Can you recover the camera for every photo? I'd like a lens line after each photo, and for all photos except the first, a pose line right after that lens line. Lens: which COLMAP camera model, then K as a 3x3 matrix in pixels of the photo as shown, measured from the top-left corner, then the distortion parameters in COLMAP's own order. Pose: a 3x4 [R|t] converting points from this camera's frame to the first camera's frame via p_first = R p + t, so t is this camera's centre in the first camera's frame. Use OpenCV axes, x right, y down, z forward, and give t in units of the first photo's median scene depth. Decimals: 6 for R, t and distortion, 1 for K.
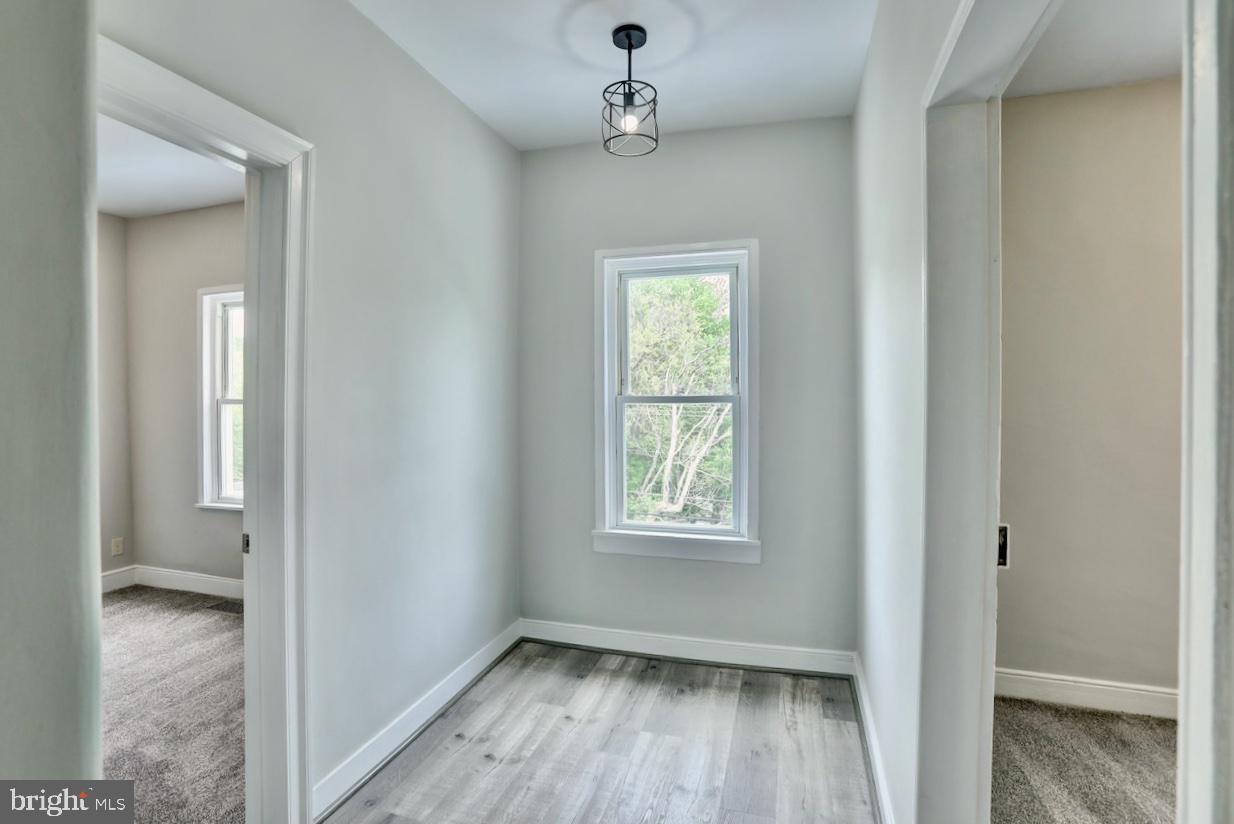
lens RADIAL K [[556.7, 0, 617.3], [0, 556.7, 408.8], [0, 0, 1]] dist [-0.030652, 0.002178]
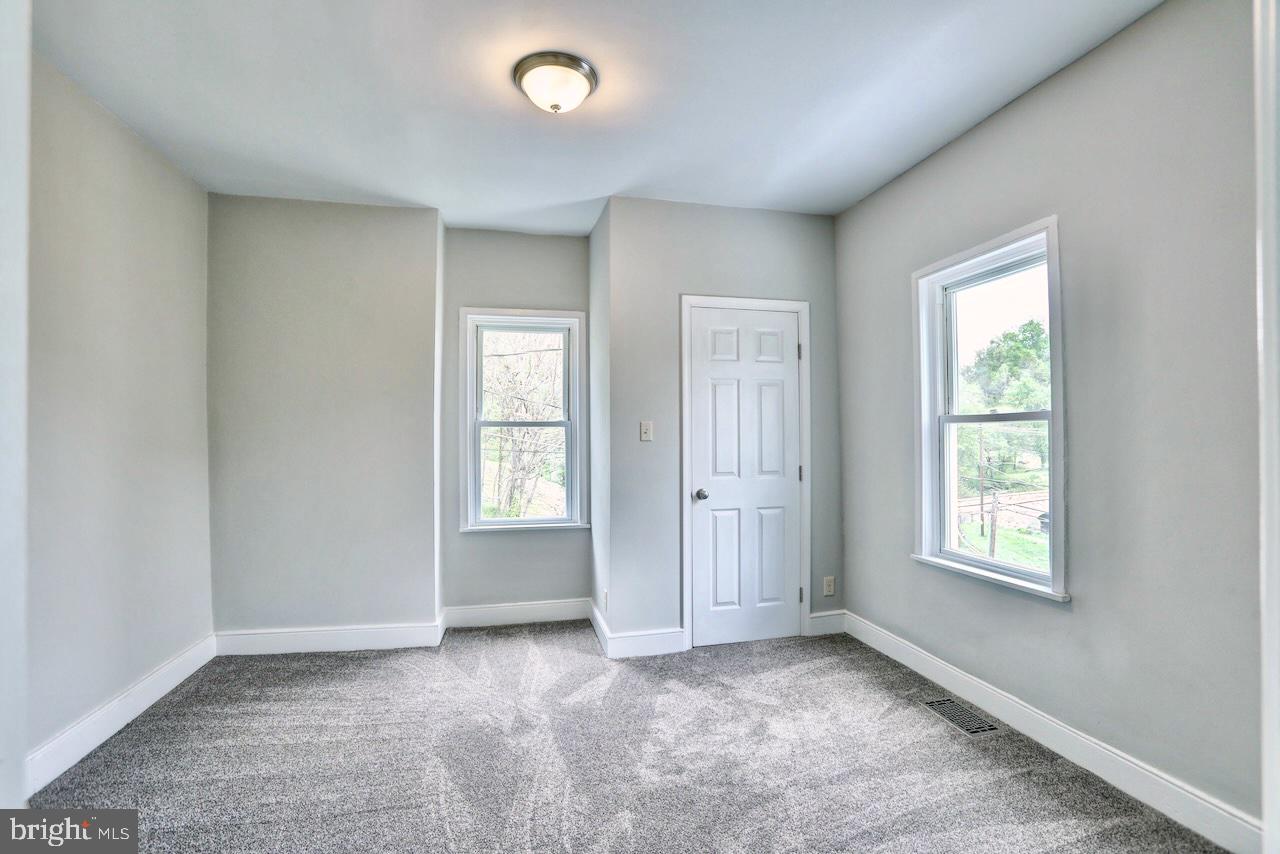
lens RADIAL K [[577.4, 0, 634.9], [0, 577.4, 430.8], [0, 0, 1]] dist [-0.030652, 0.002178]
pose [[0.479971, -0.005999, -0.877264, -0.261321], [0.003342, 0.999982, -0.005010, 0.003837], [0.877278, -0.000527, 0.479983, 0.285038]]
